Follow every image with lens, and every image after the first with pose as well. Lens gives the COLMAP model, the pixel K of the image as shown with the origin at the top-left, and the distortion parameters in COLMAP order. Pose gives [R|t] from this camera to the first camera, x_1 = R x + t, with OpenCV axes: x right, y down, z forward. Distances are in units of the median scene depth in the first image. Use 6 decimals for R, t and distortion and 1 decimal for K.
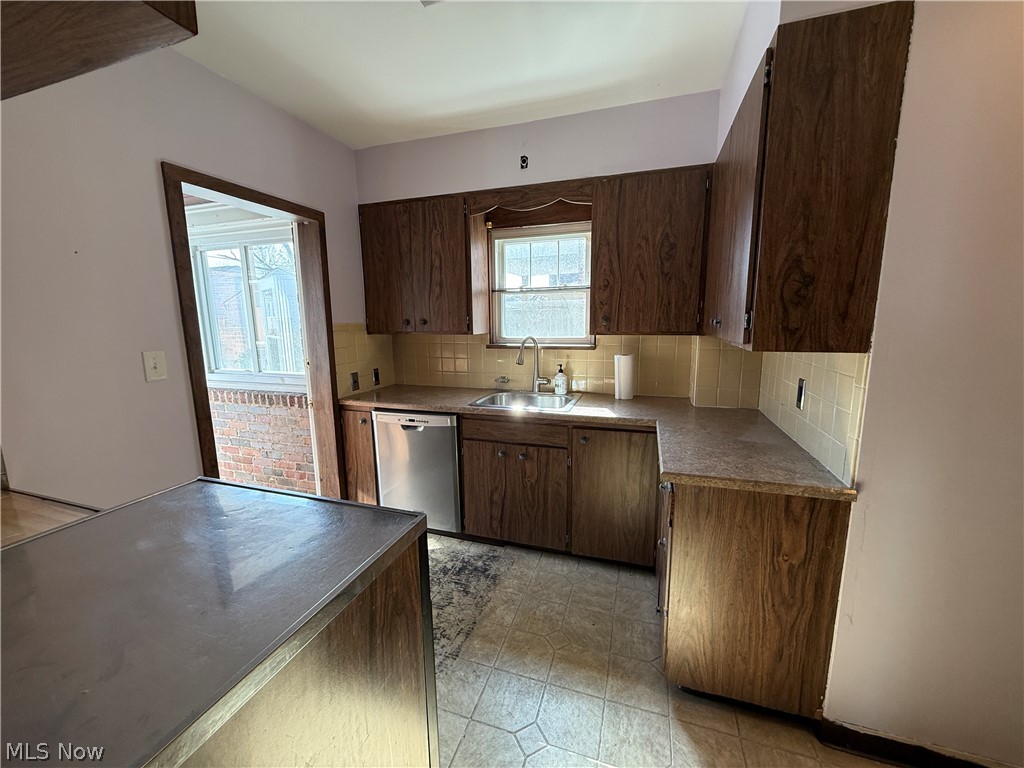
lens RADIAL K [[406.4, 0, 511.7], [0, 406.4, 382.8], [0, 0, 1]] dist [0.003176, 0.000210]
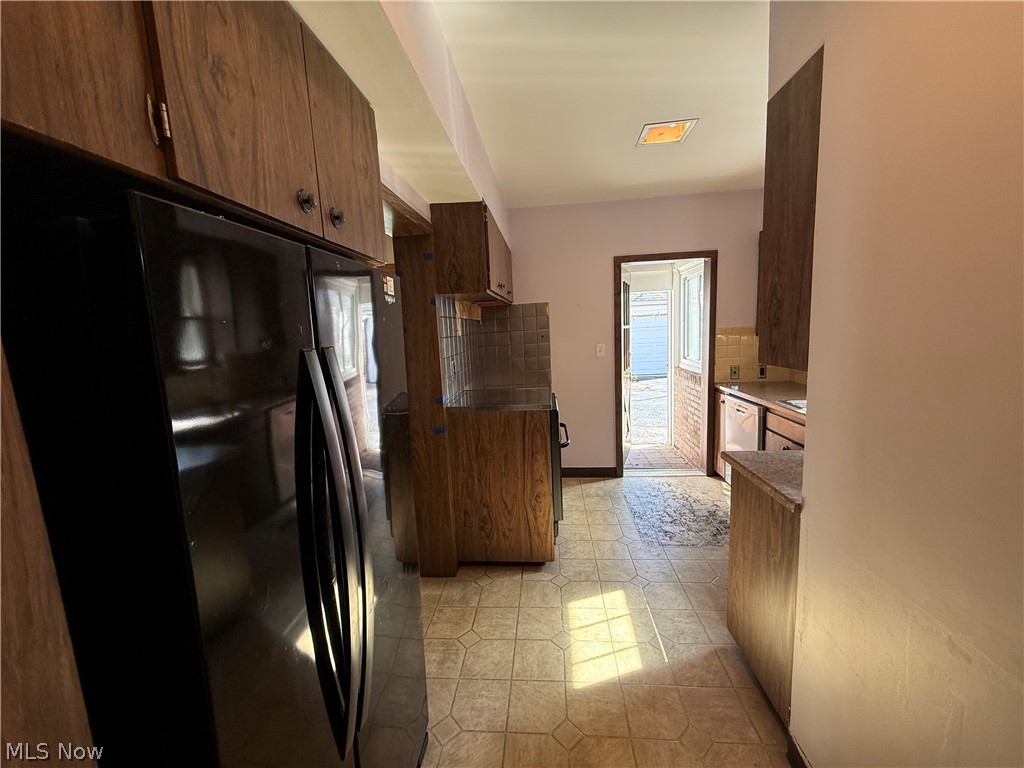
lens RADIAL K [[406.4, 0, 511.8], [0, 406.4, 380.9], [0, 0, 1]] dist [0.003176, 0.000210]
pose [[0.225622, 0.126982, -0.965904, 0.879217], [-0.112602, 0.988223, 0.103614, -0.038279], [0.967686, 0.085385, 0.237263, 0.010988]]
